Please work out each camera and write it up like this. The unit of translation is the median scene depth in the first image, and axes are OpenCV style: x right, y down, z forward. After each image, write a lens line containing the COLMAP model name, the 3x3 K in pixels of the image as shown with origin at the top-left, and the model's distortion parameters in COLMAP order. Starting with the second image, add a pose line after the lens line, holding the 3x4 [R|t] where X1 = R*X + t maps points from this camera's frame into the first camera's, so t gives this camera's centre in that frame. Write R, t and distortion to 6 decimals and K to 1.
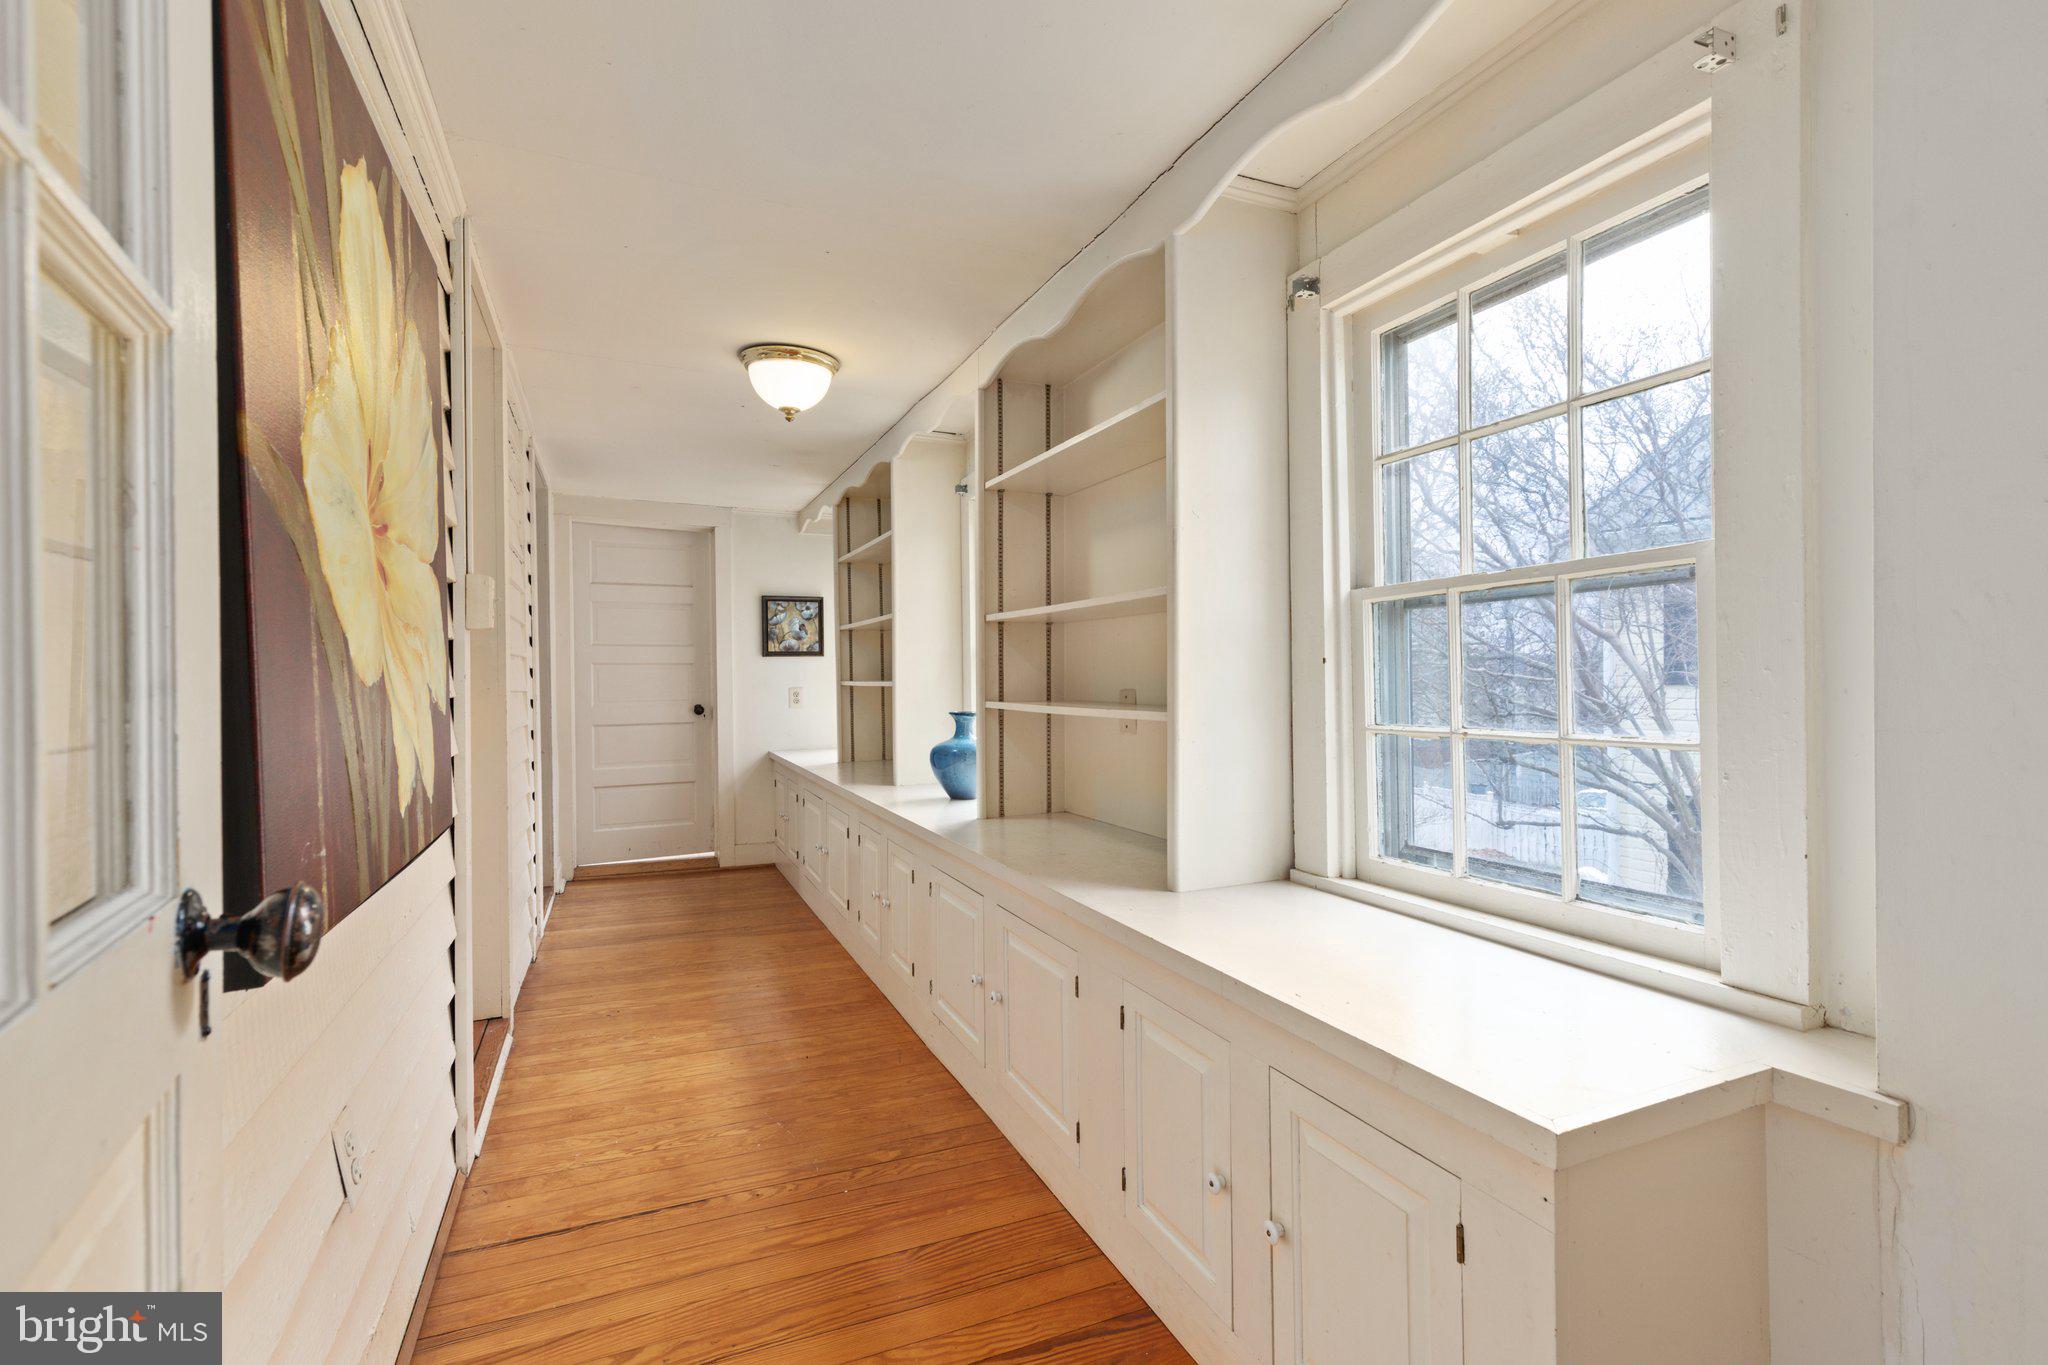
lens RADIAL K [[920.7, 0, 1031.7], [0, 920.7, 679.7], [0, 0, 1]] dist [0.001536, -0.000569]
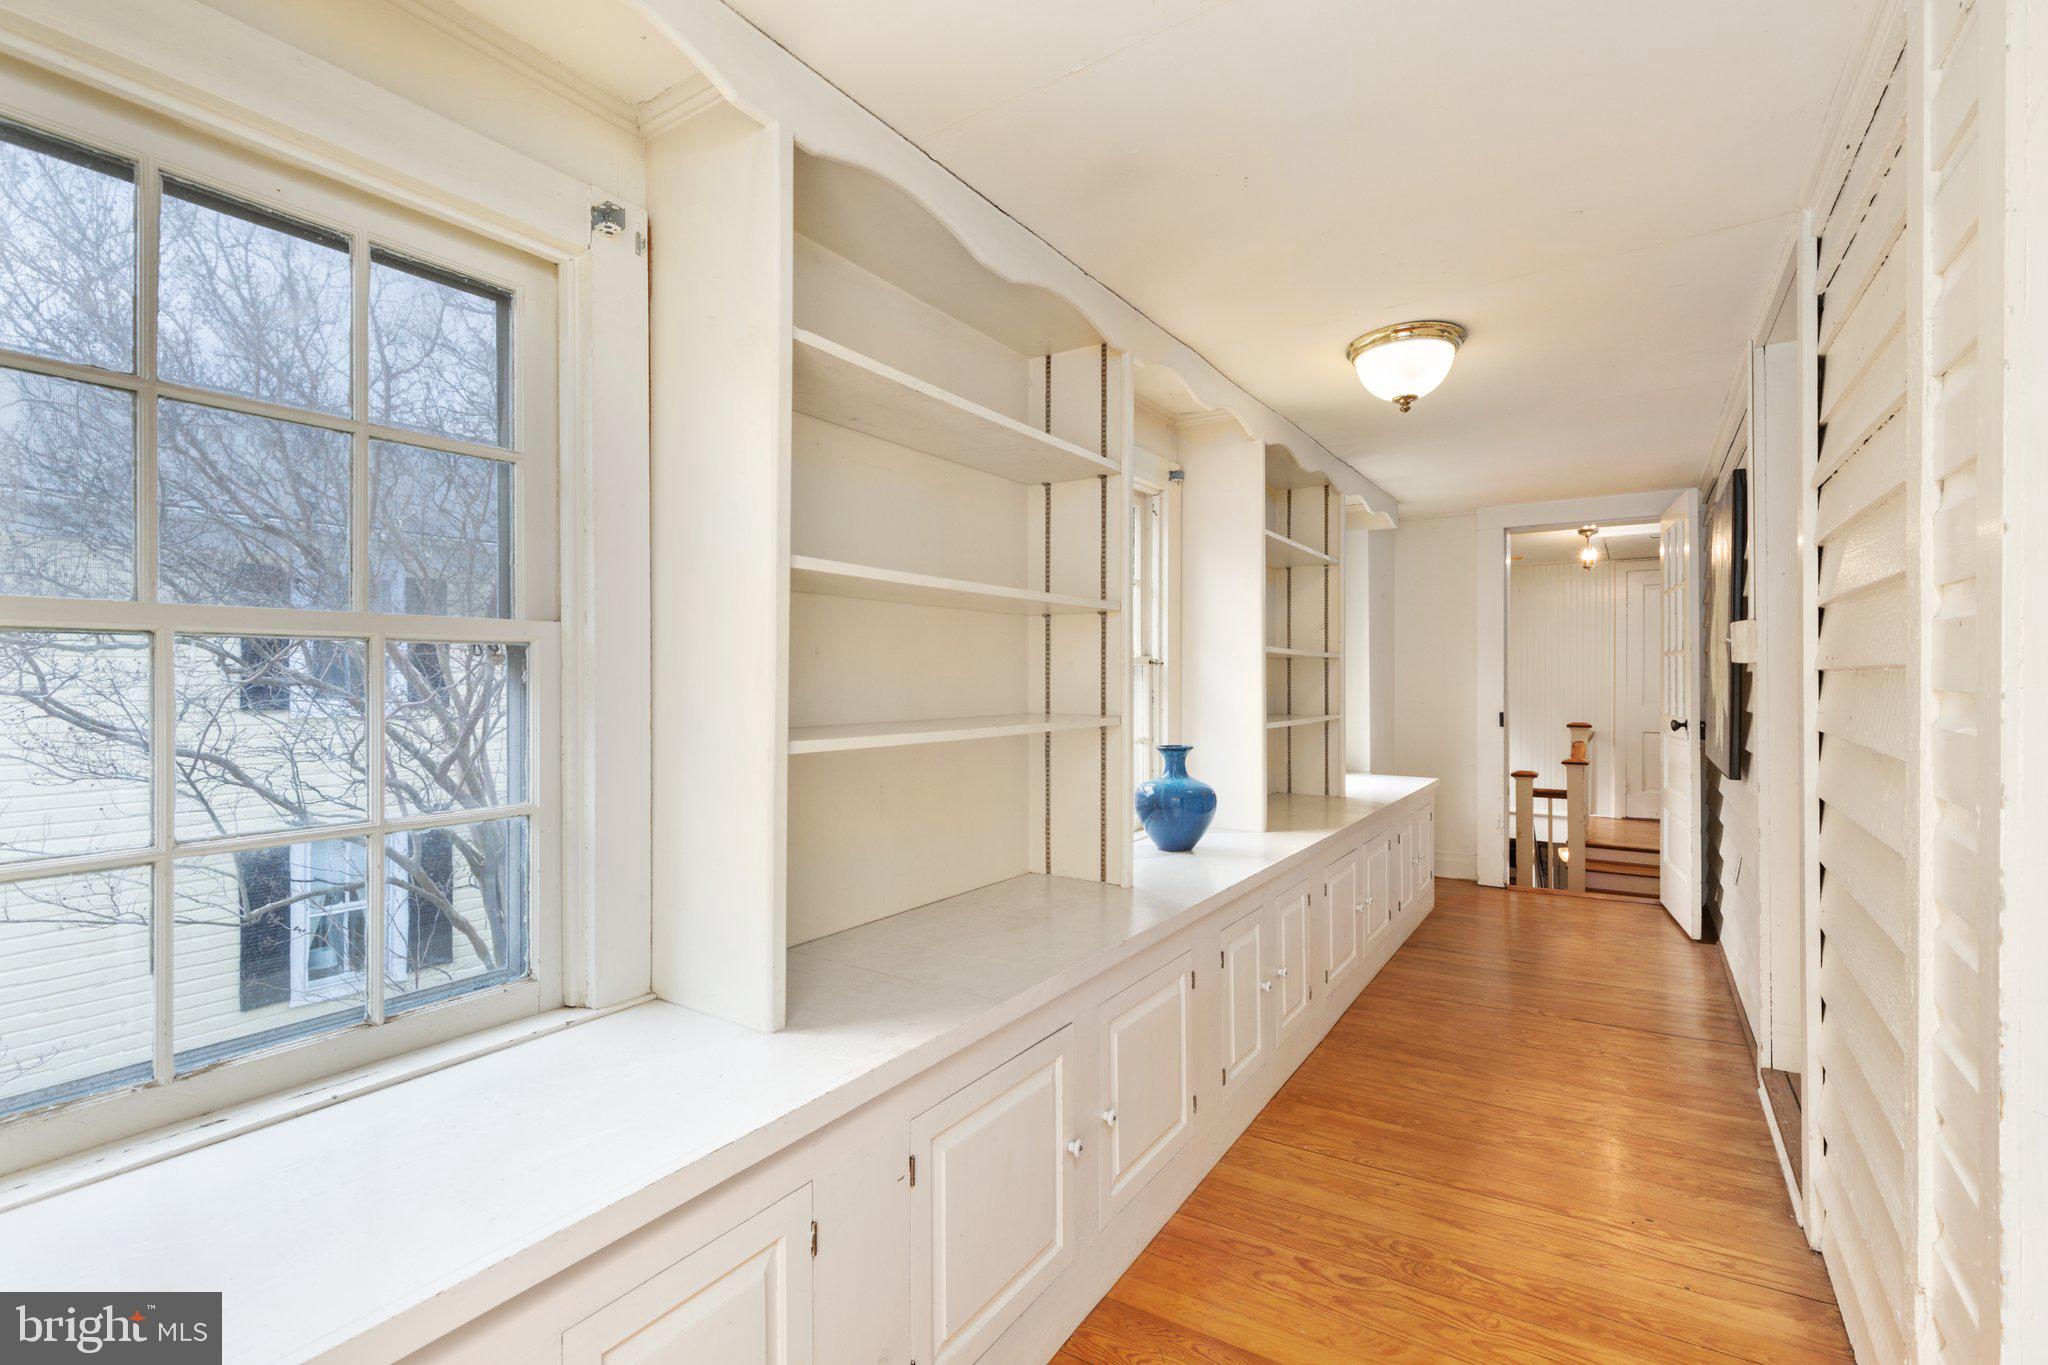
lens RADIAL K [[920.7, 0, 1036.8], [0, 920.7, 674.7], [0, 0, 1]] dist [0.001536, -0.000569]
pose [[-0.544028, 0.002117, 0.839064, -0.893308], [0.002908, 0.999996, -0.000638, -0.030083], [-0.839062, 0.002093, -0.544032, 1.990891]]
